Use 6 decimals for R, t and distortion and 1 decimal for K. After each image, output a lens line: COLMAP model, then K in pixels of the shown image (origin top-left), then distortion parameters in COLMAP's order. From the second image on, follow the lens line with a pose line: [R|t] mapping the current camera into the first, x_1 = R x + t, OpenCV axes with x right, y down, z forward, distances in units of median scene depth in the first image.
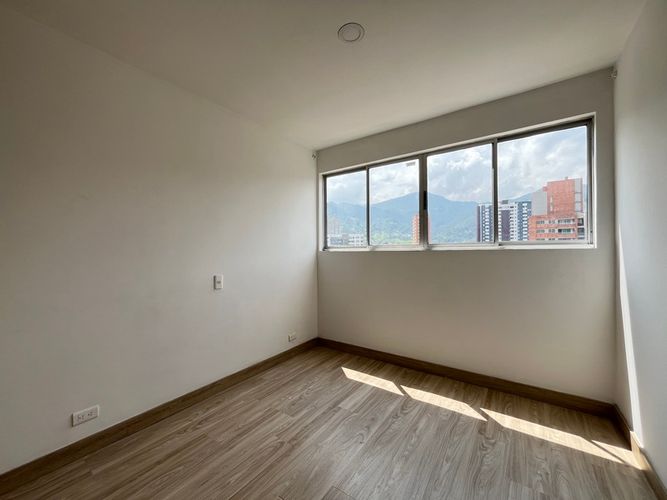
lens RADIAL K [[270.6, 0, 330.2], [0, 270.6, 250.8], [0, 0, 1]] dist [-0.003943, 0.000228]
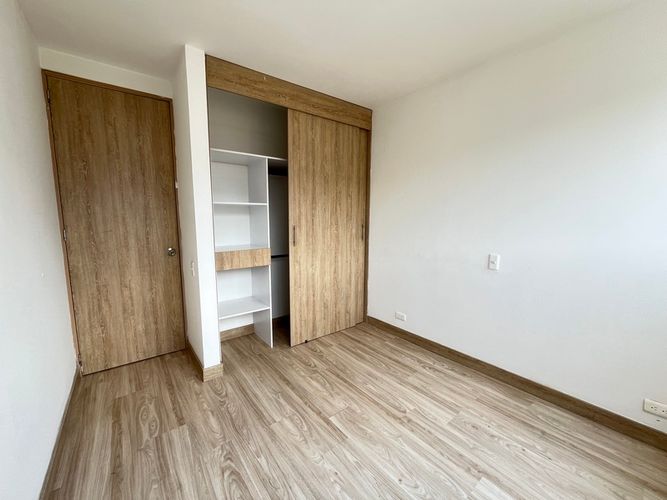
lens RADIAL K [[270.6, 0, 335.6], [0, 270.6, 247.5], [0, 0, 1]] dist [-0.003943, 0.000228]
pose [[-0.265394, 0.121607, -0.956440, 0.695746], [-0.010779, 0.991578, 0.129065, -0.054369], [0.964080, 0.044562, -0.261848, 0.826386]]
